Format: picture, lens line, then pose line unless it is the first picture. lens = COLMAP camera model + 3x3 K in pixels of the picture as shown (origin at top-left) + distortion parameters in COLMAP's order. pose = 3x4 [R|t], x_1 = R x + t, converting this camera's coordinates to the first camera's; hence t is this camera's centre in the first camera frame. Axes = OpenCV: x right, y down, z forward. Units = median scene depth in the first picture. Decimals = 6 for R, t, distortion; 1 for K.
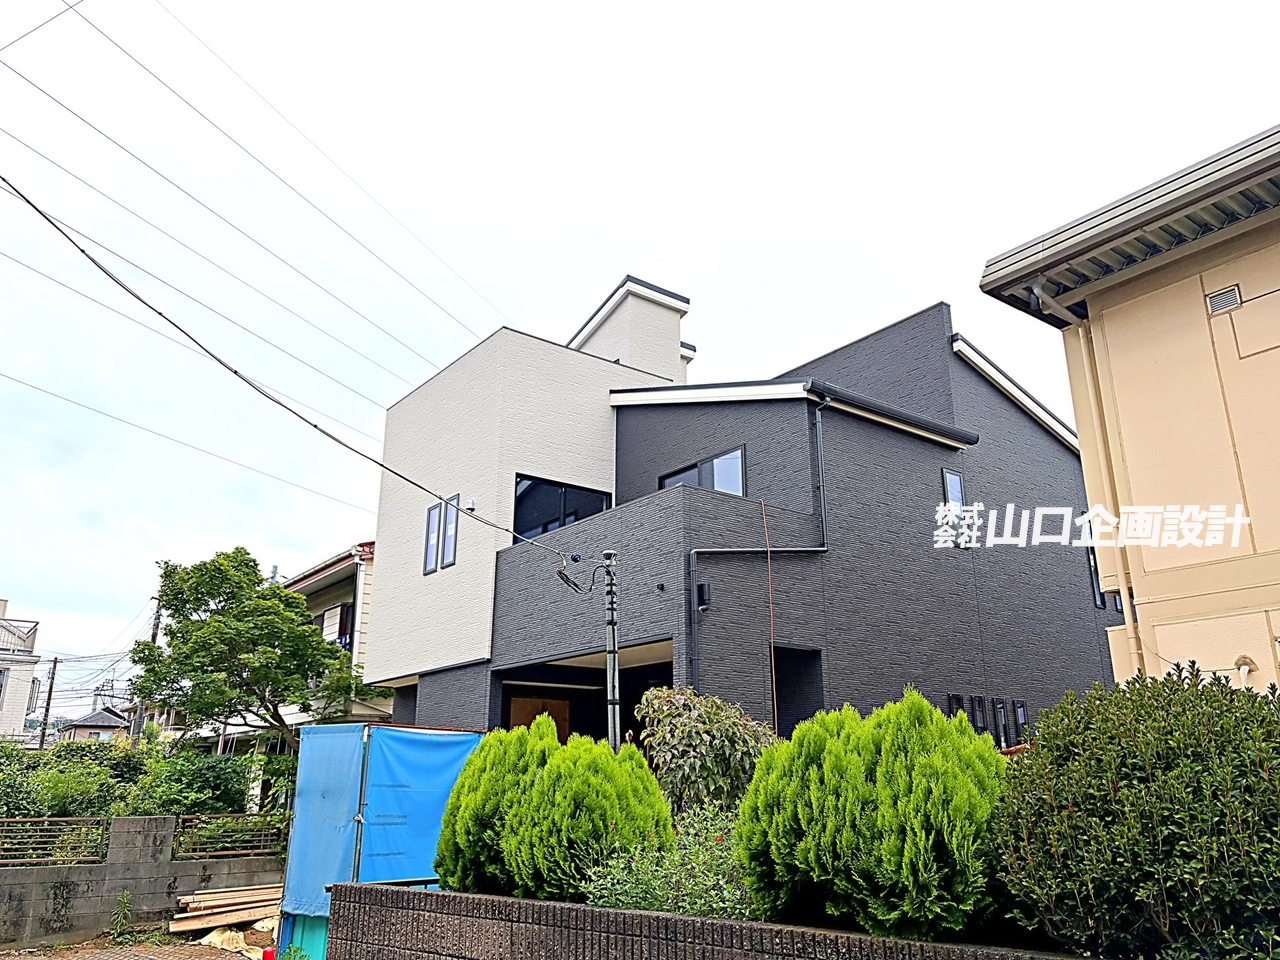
lens RADIAL K [[986.6, 0, 648.2], [0, 986.6, 486.6], [0, 0, 1]] dist [0.002569, -0.013760]
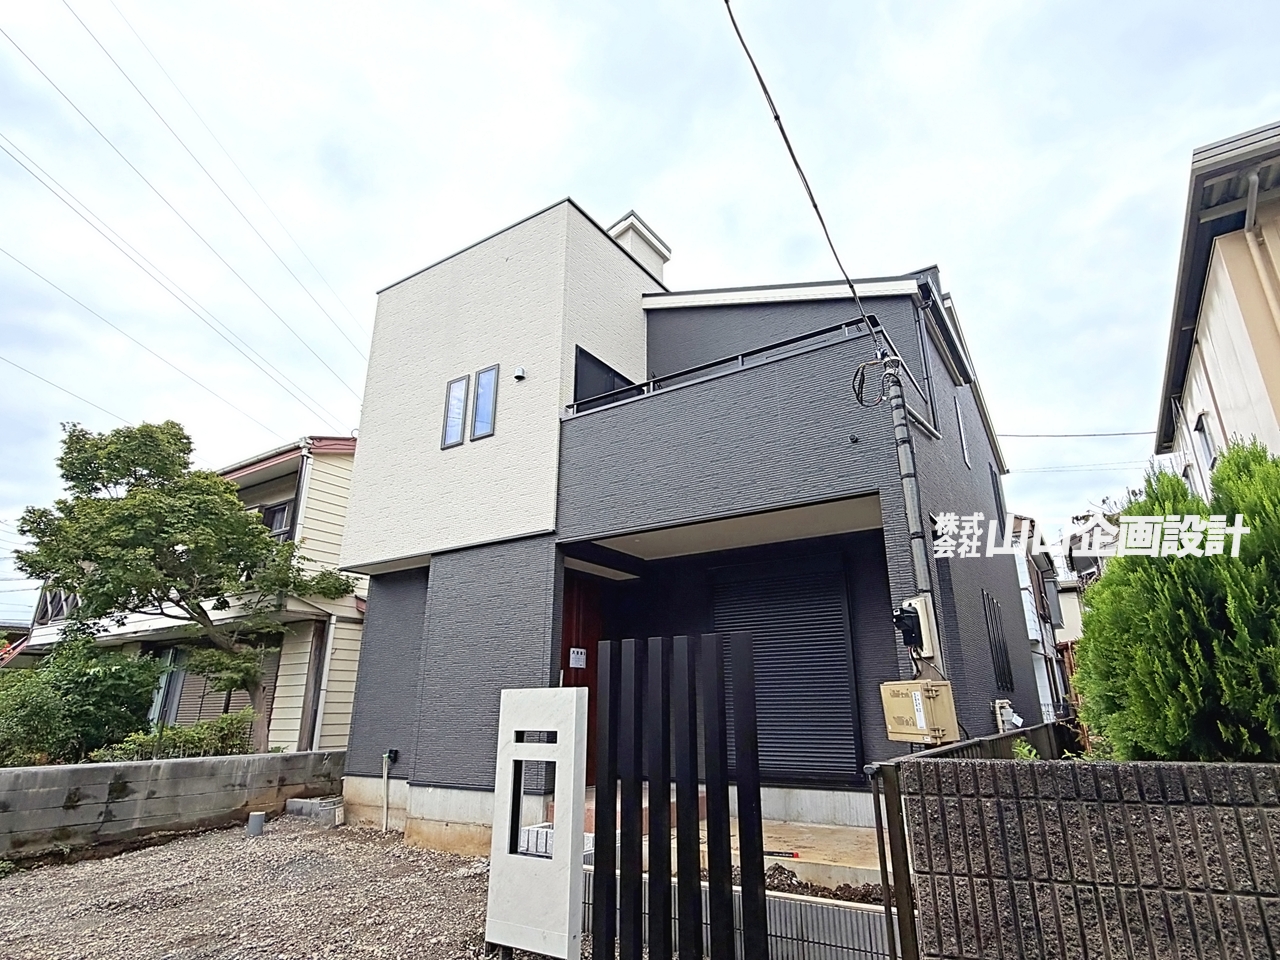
lens RADIAL K [[698.9, 0, 656.4], [0, 698.9, 505.1], [0, 0, 1]] dist [-0.002241, 0.005304]
pose [[0.942575, 0.091871, 0.321111, -0.227683], [-0.094503, 0.995497, -0.007417, 0.119365], [-0.320347, -0.023355, 0.947012, 0.293254]]
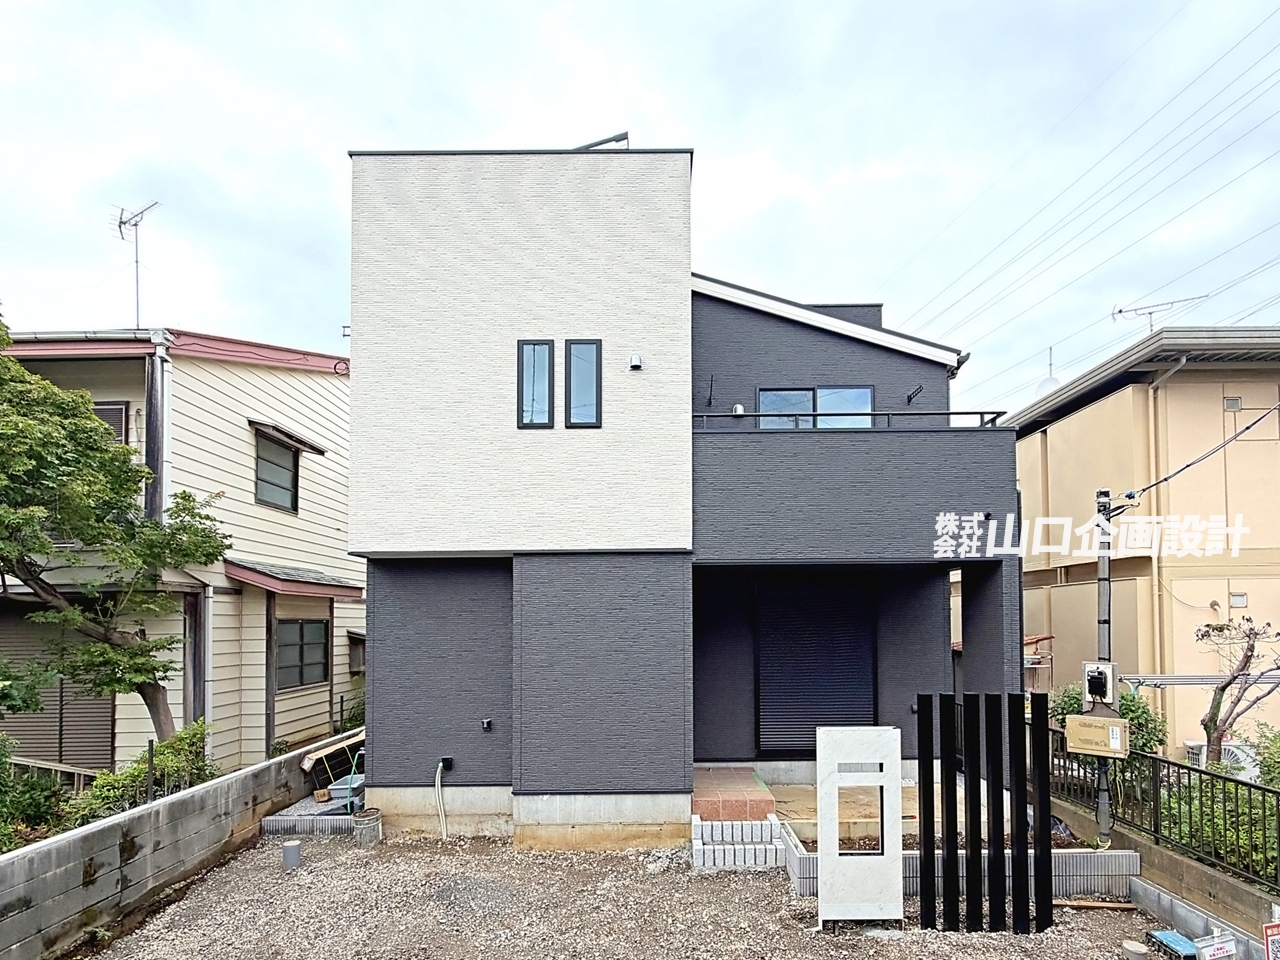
lens RADIAL K [[698.9, 0, 653.0], [0, 698.9, 633.3], [0, 0, 1]] dist [-0.002241, 0.005304]
pose [[0.609677, -0.007513, 0.792614, -0.565966], [-0.228115, 0.955988, 0.184527, 0.110971], [-0.759116, -0.293309, 0.581130, 0.509141]]
